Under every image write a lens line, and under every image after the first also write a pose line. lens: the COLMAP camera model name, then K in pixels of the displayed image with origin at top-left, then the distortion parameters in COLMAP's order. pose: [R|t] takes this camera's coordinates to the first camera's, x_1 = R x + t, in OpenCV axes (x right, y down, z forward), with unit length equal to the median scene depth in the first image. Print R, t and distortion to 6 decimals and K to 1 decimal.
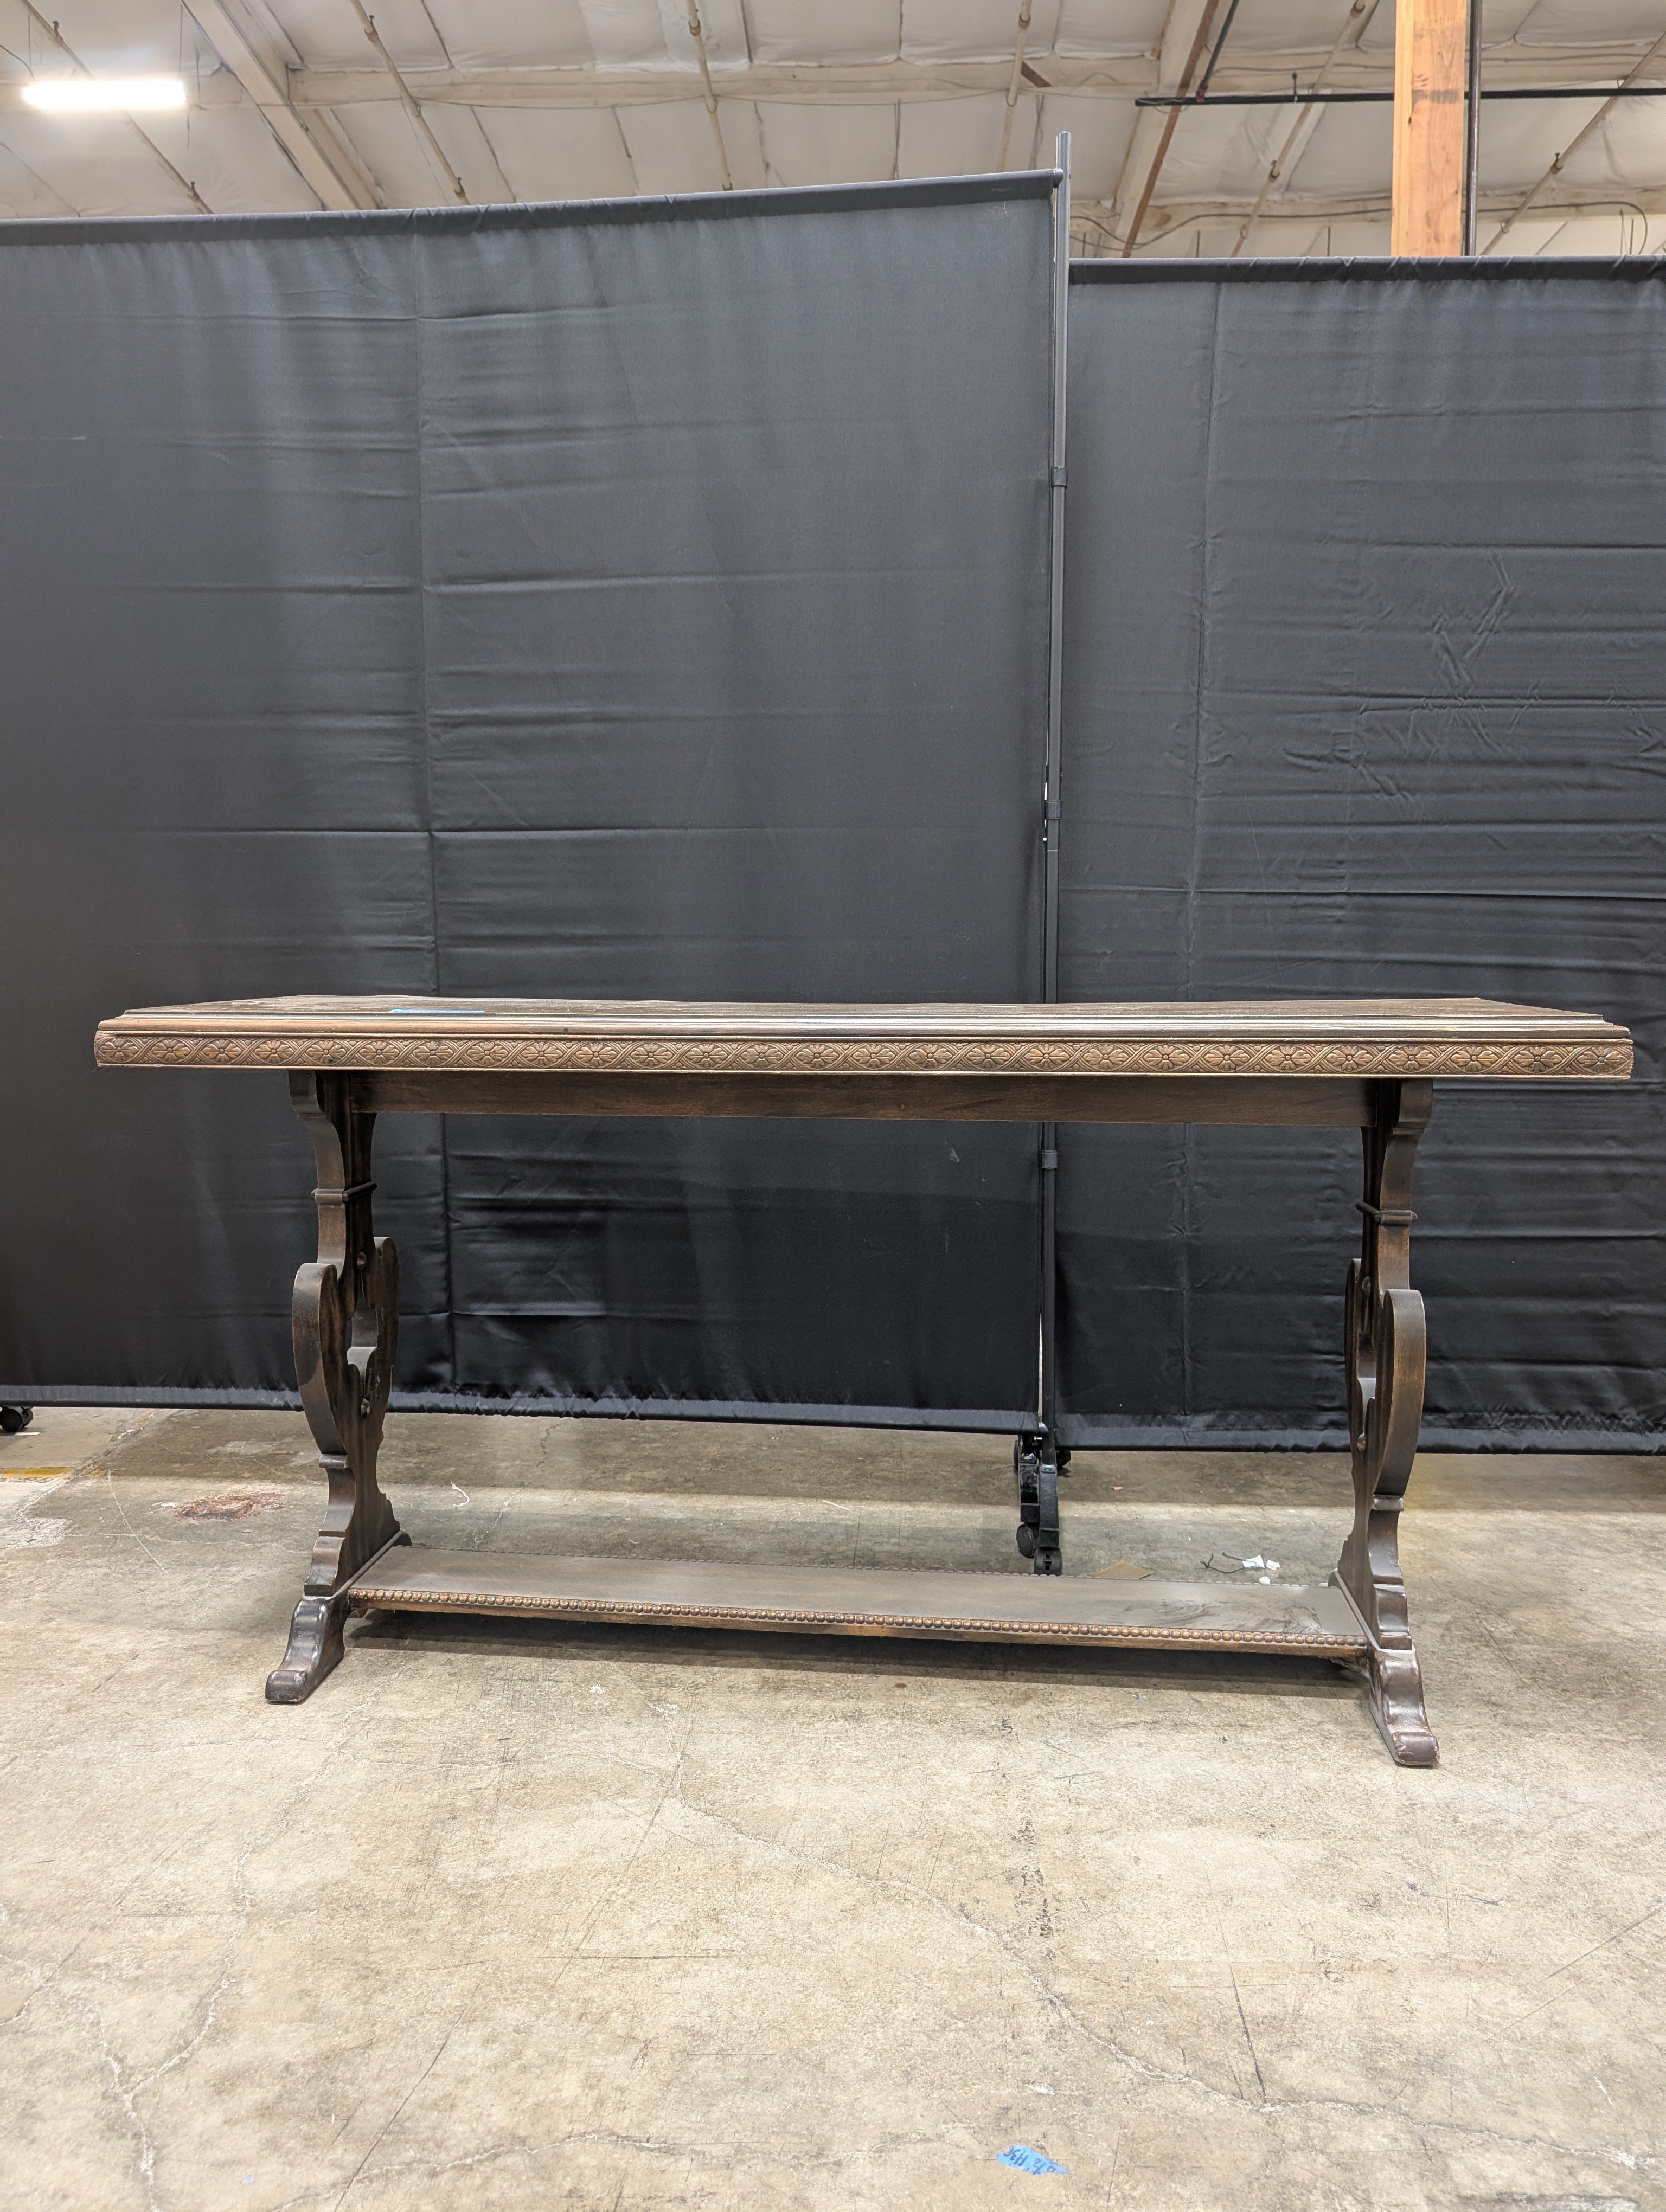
lens RADIAL K [[1564.7, 0, 825.8], [0, 1564.7, 1112.8], [0, 0, 1]] dist [0.011871, -0.016533]
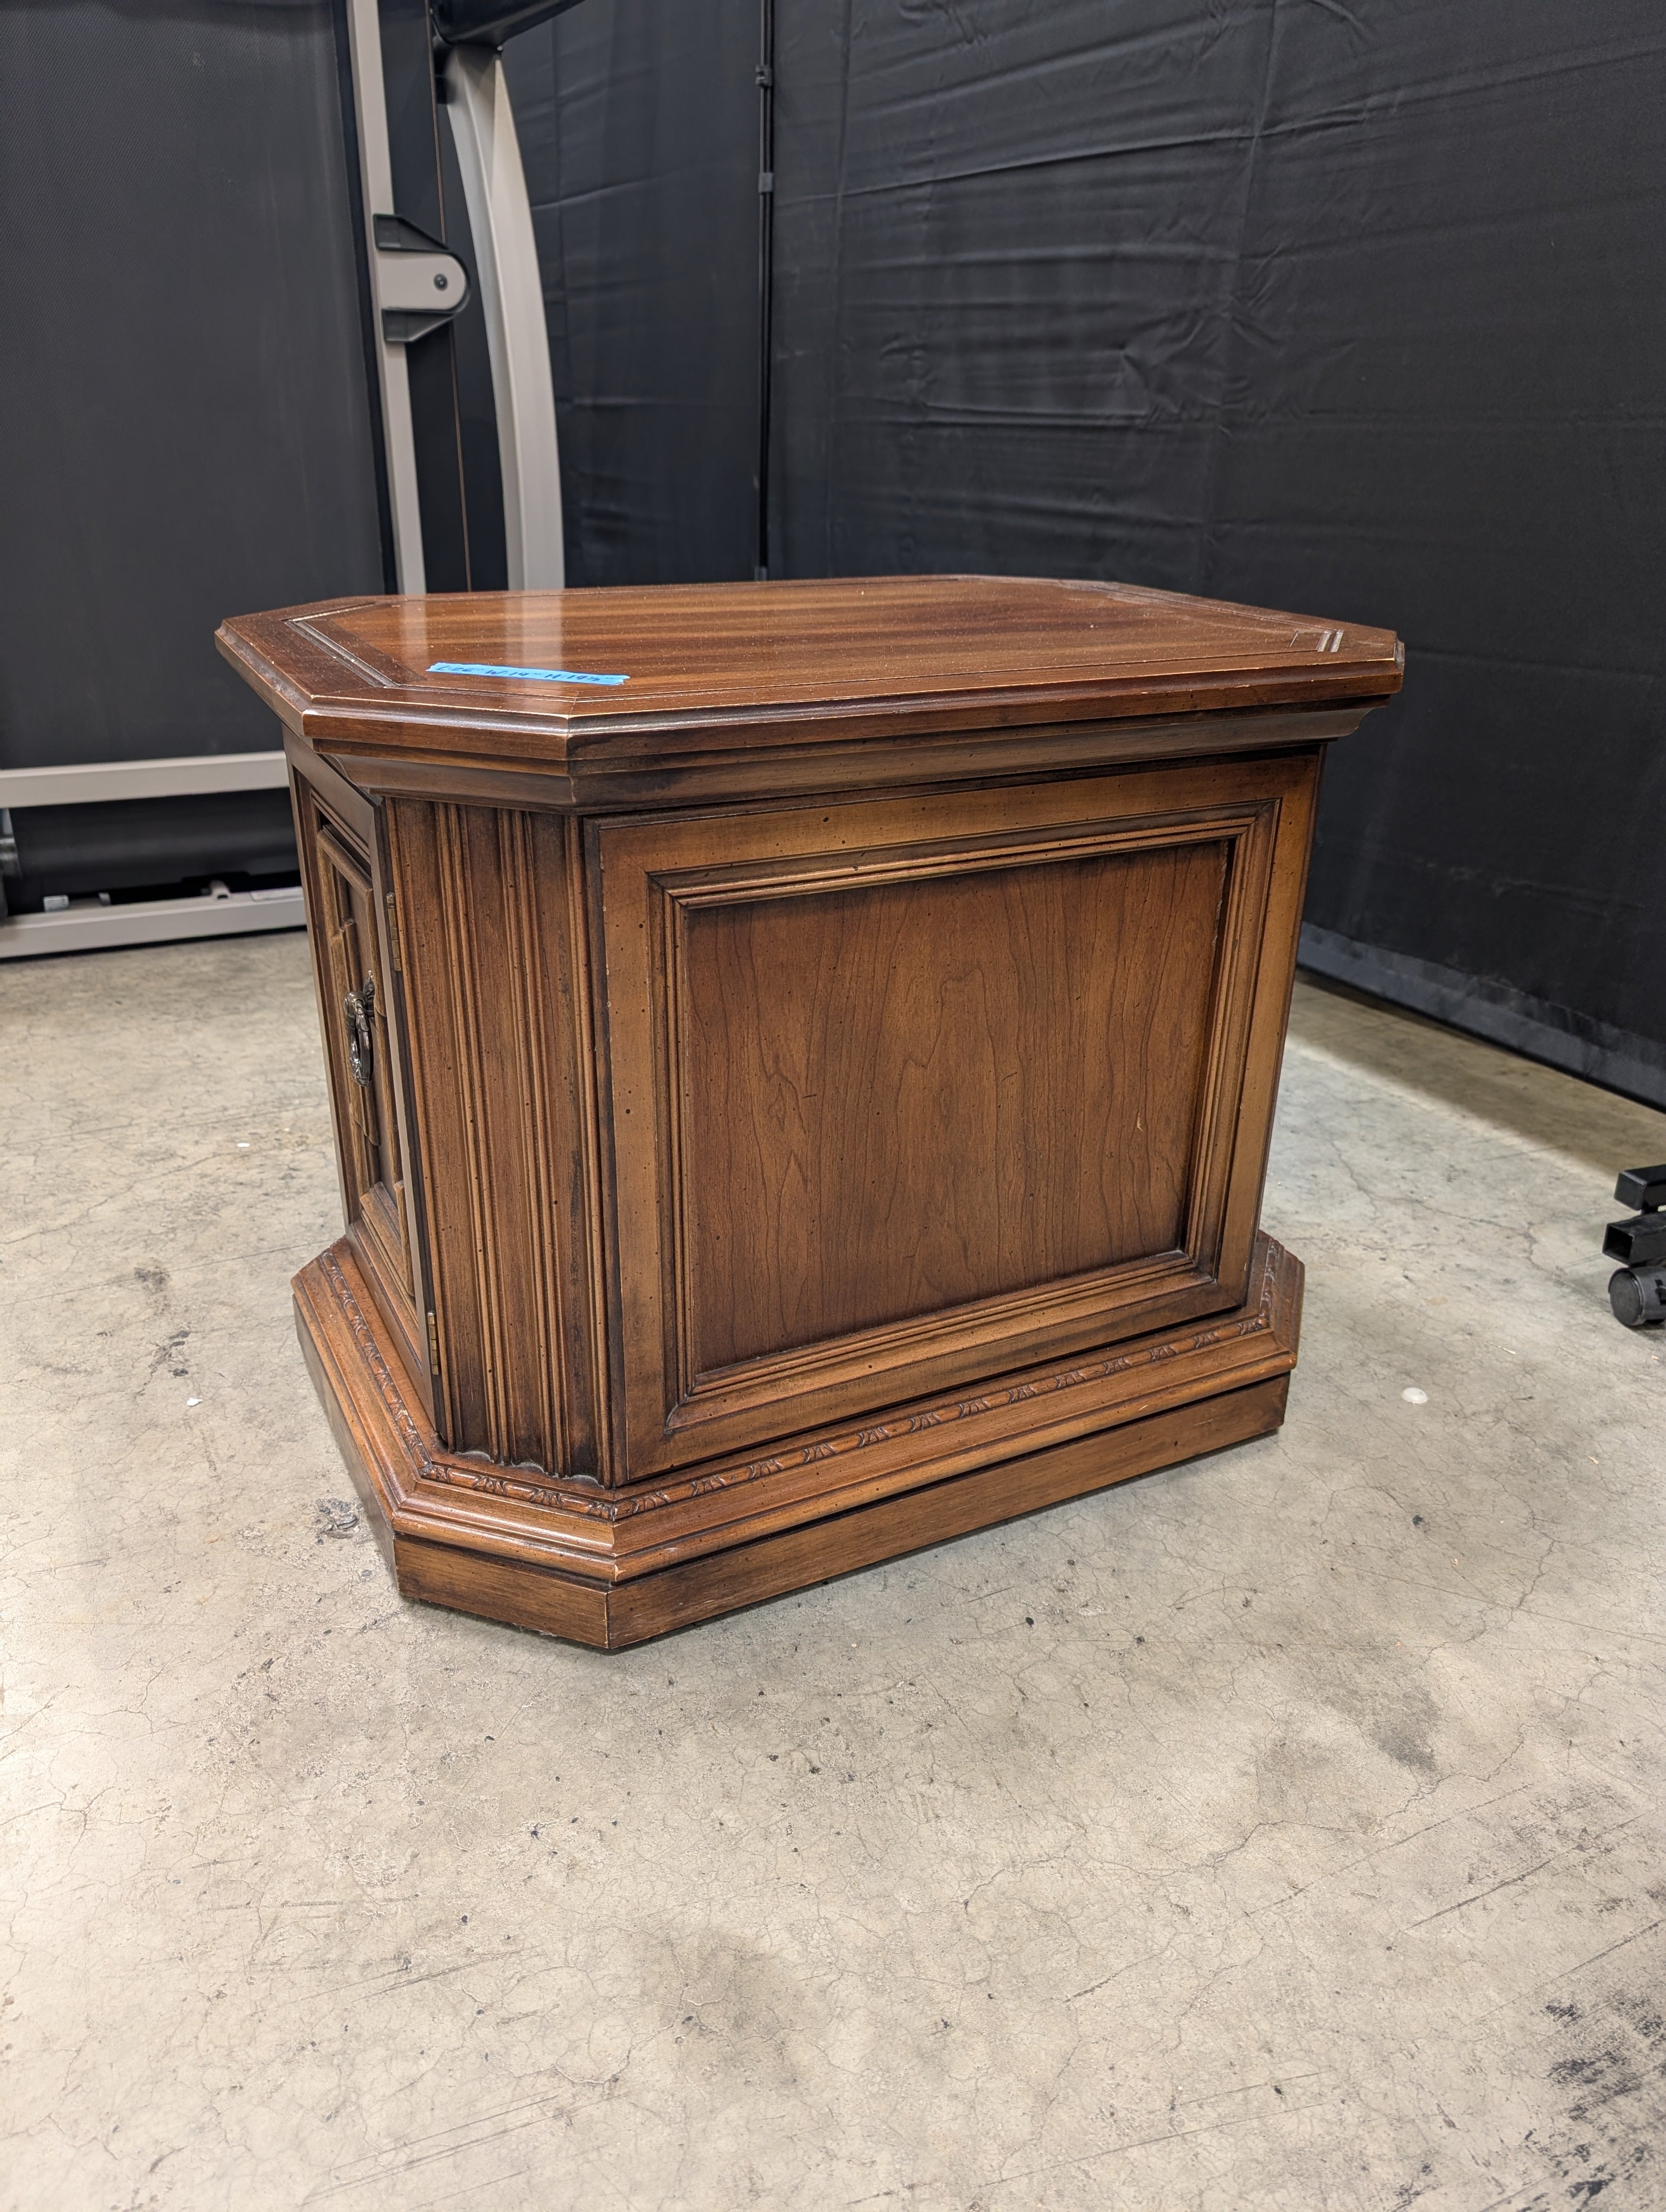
lens RADIAL K [[1564.7, 0, 825.8], [0, 1564.7, 1112.8], [0, 0, 1]] dist [0.011871, -0.016533]
pose [[0.570292, 0.339064, -0.748199, 1.149251], [-0.089319, 0.931032, 0.353838, 0.042196], [0.816571, -0.134962, 0.561245, 0.387213]]
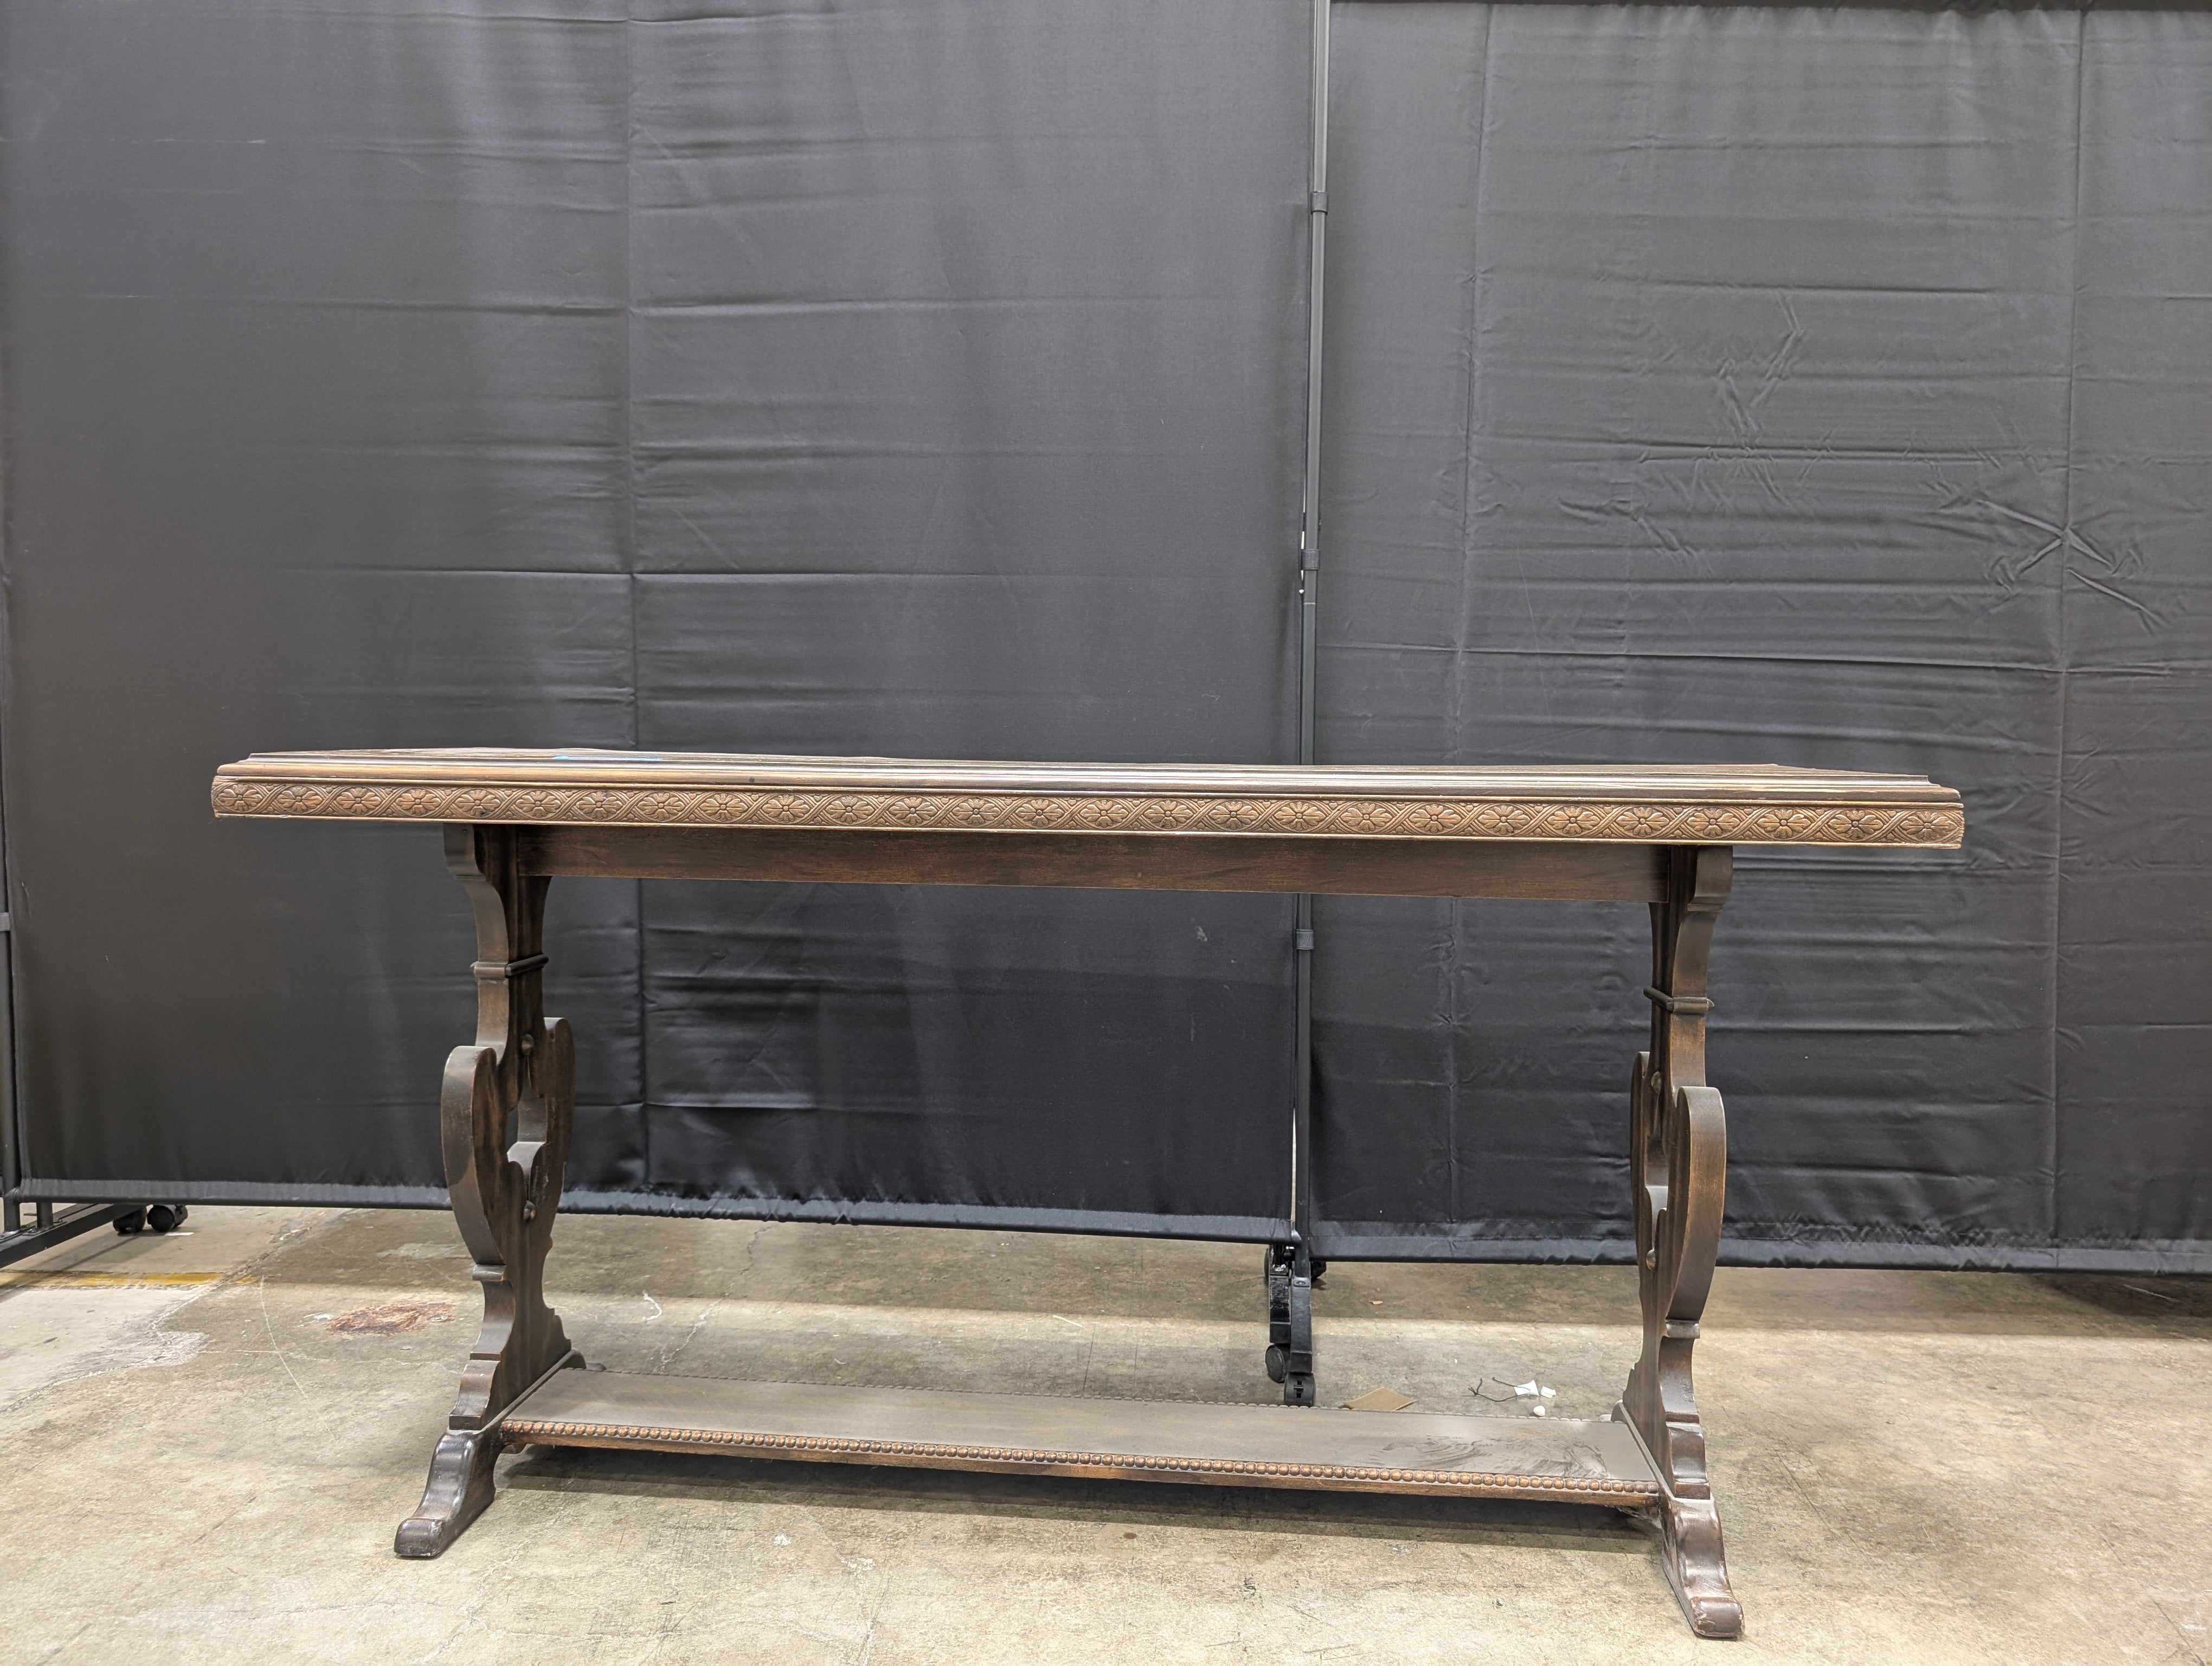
lens RADIAL K [[1564.7, 0, 1125.0], [0, 1564.7, 840.2], [0, 0, 1]] dist [0.011871, -0.016533]
pose [[0.999634, 0.012043, 0.024243, 0.015409], [-0.011050, 0.999112, -0.040664, 0.010025], [-0.024712, 0.040381, 0.998879, 0.088234]]
